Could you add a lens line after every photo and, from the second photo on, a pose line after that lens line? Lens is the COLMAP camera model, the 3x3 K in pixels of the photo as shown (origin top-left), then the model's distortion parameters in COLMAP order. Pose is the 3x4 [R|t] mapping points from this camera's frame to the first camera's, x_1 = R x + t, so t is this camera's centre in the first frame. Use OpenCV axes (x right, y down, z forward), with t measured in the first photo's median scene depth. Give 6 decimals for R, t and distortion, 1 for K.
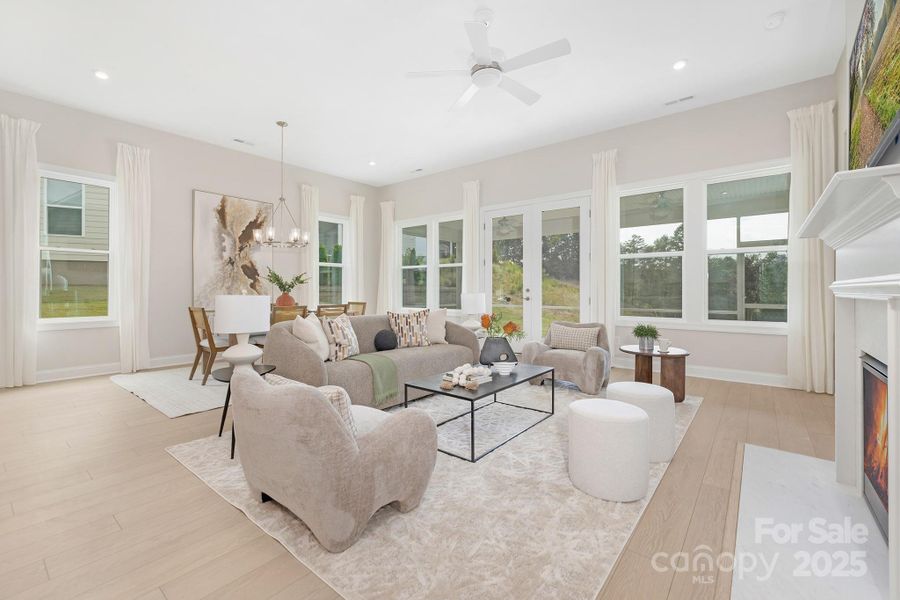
lens RADIAL K [[385.1, 0, 439.3], [0, 385.1, 288.4], [0, 0, 1]] dist [-0.013704, -0.000528]
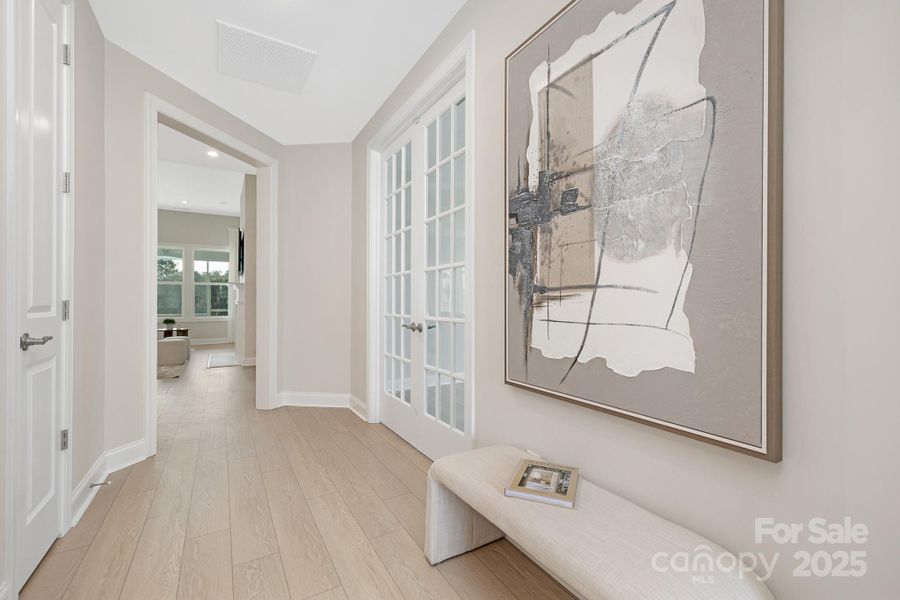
lens RADIAL K [[385.1, 0, 449.9], [0, 385.1, 299.3], [0, 0, 1]] dist [-0.013704, -0.000528]
pose [[0.333364, -0.000808, 0.942798, -0.719028], [-0.001304, 0.999998, 0.001318, -0.013400], [-0.942797, -0.001669, 0.333362, -0.907422]]
